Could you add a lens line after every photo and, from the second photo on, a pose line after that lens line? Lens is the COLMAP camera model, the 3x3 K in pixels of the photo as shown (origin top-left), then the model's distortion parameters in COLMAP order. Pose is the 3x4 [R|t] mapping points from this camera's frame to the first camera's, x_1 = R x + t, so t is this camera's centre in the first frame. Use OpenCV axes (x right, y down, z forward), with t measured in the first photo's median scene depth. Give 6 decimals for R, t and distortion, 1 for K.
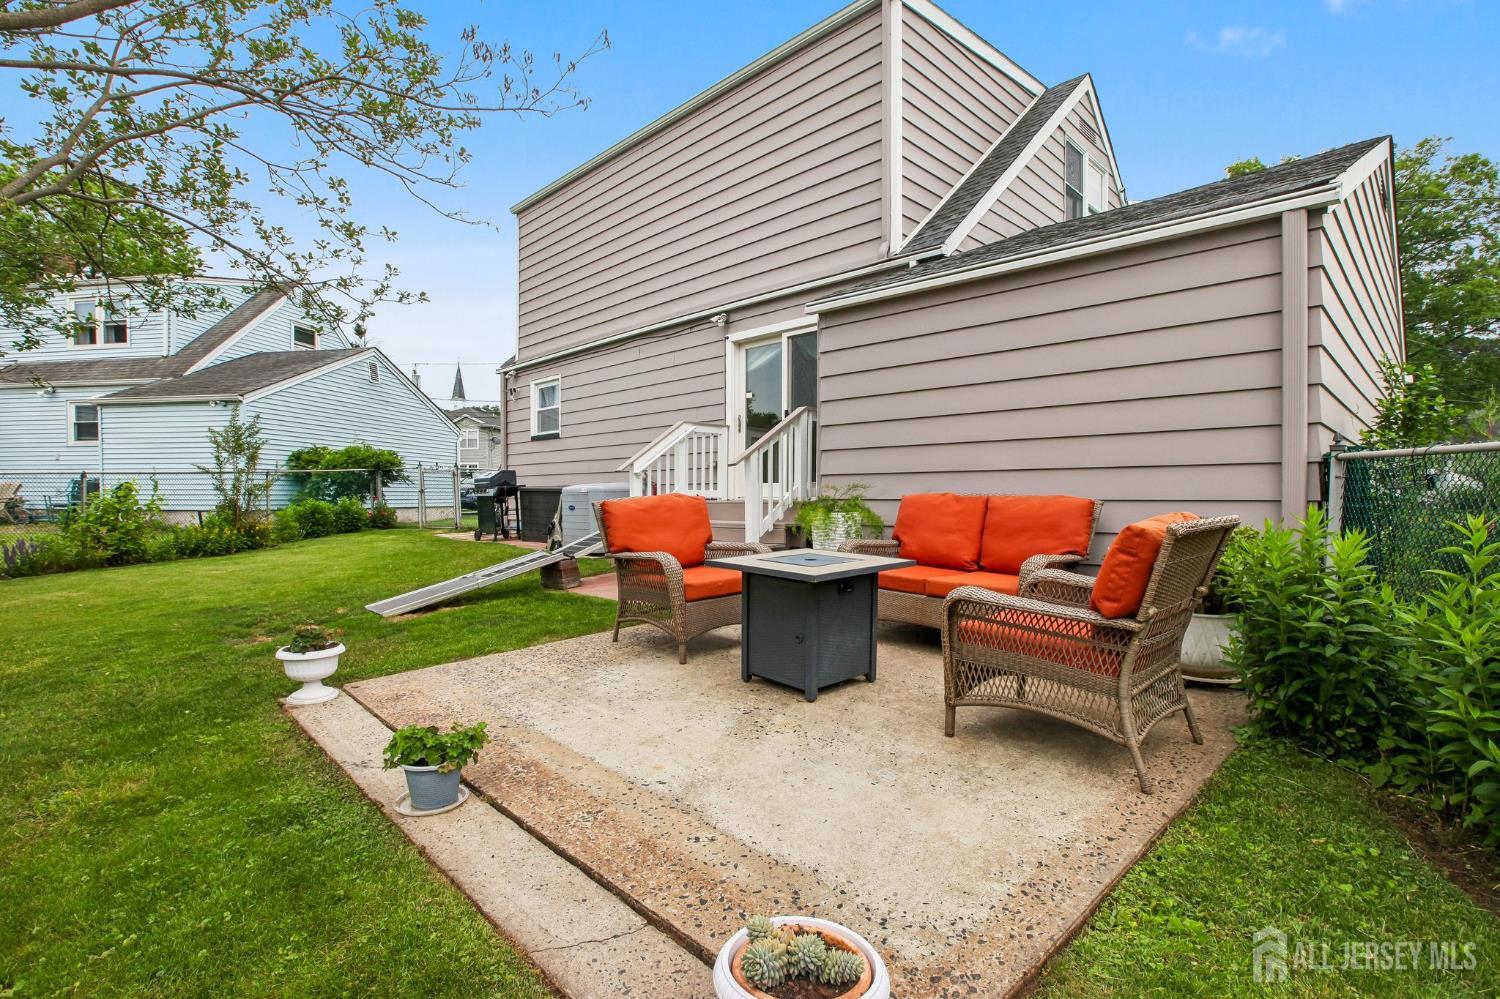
lens RADIAL K [[709.6, 0, 748.3], [0, 709.6, 523.3], [0, 0, 1]] dist [-0.053959, 0.021017]
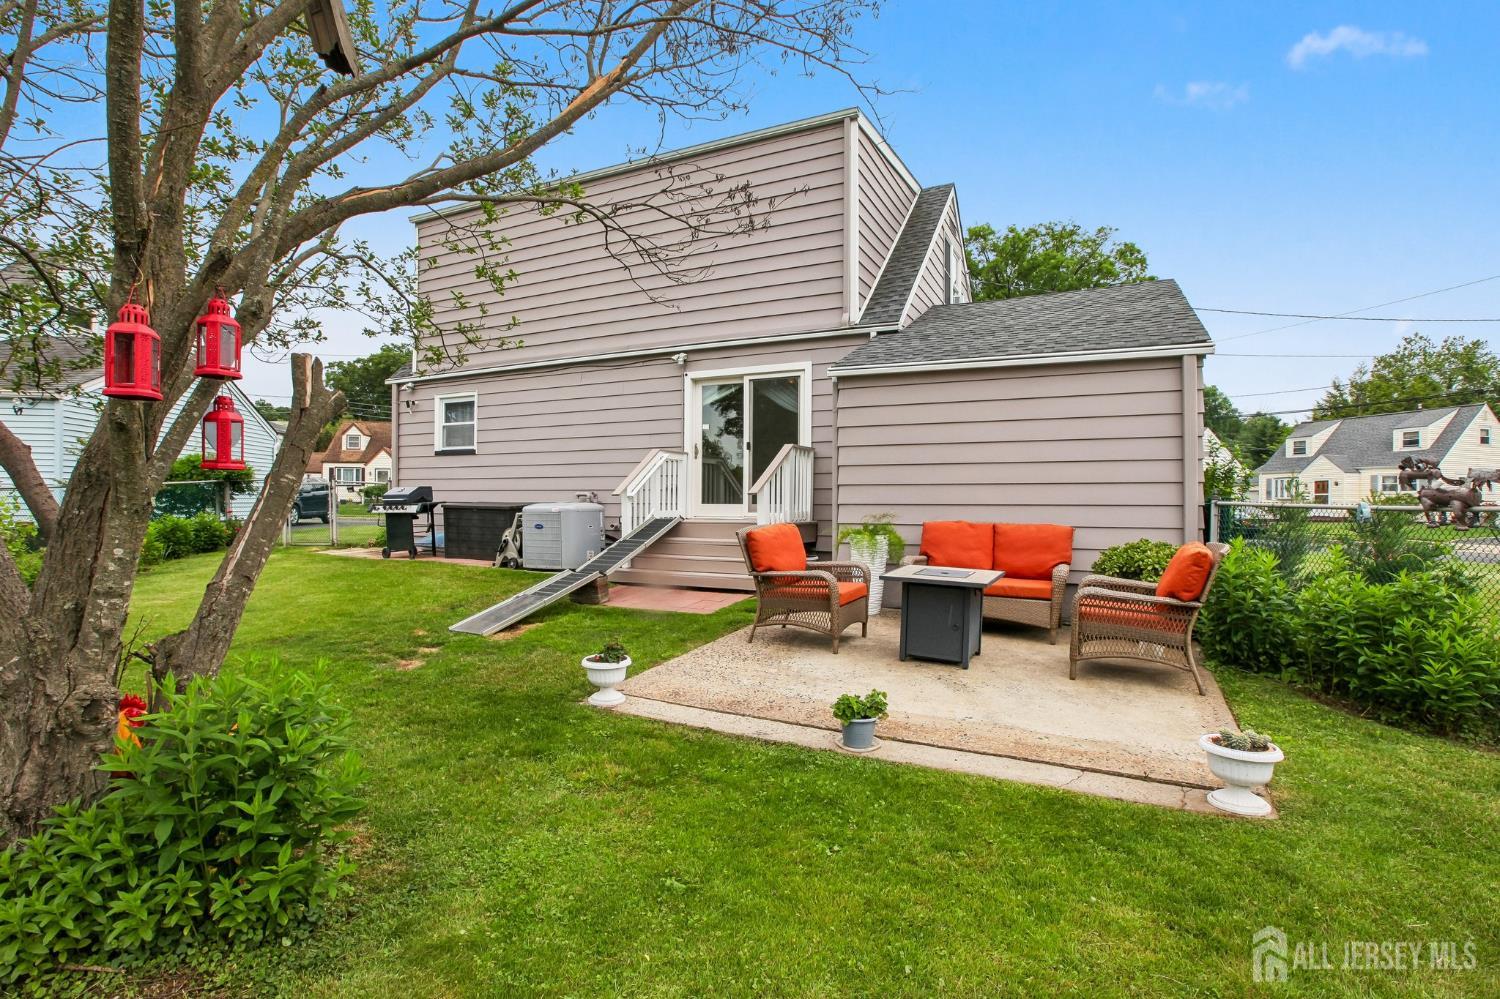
lens RADIAL K [[728.9, 0, 721.6], [0, 728.9, 505.7], [0, 0, 1]] dist [-0.057035, 0.023716]
pose [[0.950042, -0.001226, 0.312120, -0.340700], [0.010139, 0.999586, -0.026934, -0.021815], [-0.311957, 0.028753, 0.949661, -0.115082]]
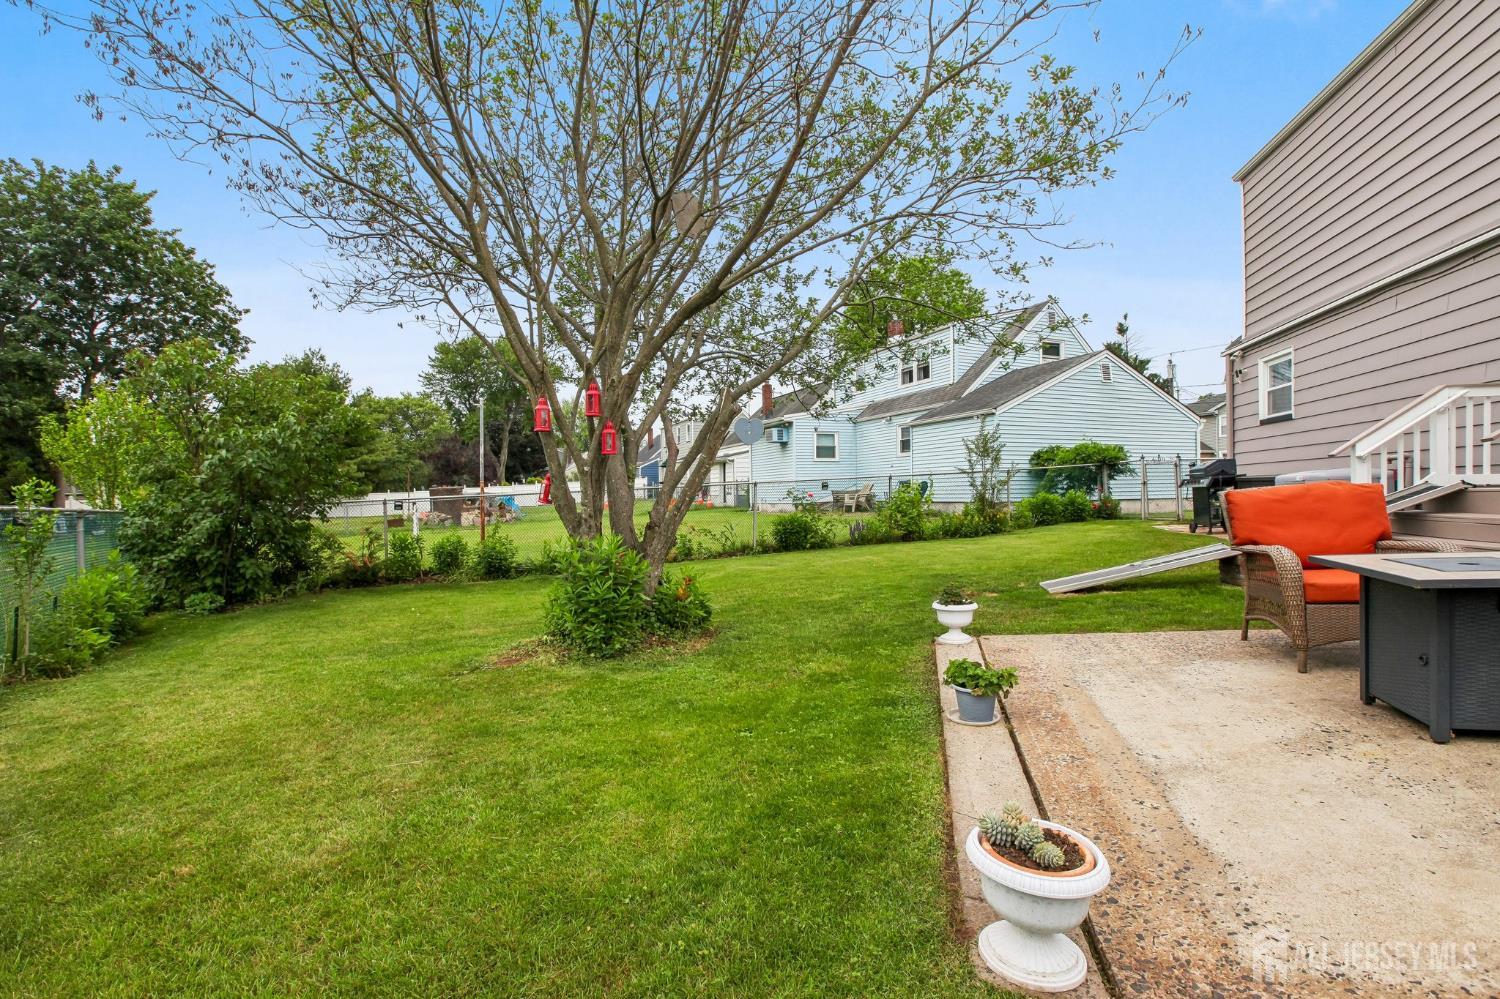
lens RADIAL K [[691.0, 0, 750.0], [0, 691.0, 499.5], [0, 0, 1]] dist [-0.028013, 0.000851]
pose [[0.527001, -0.004340, -0.849853, 0.124325], [-0.014859, 0.999787, -0.014320, 0.001270], [0.849734, 0.020174, 0.526825, -0.019384]]
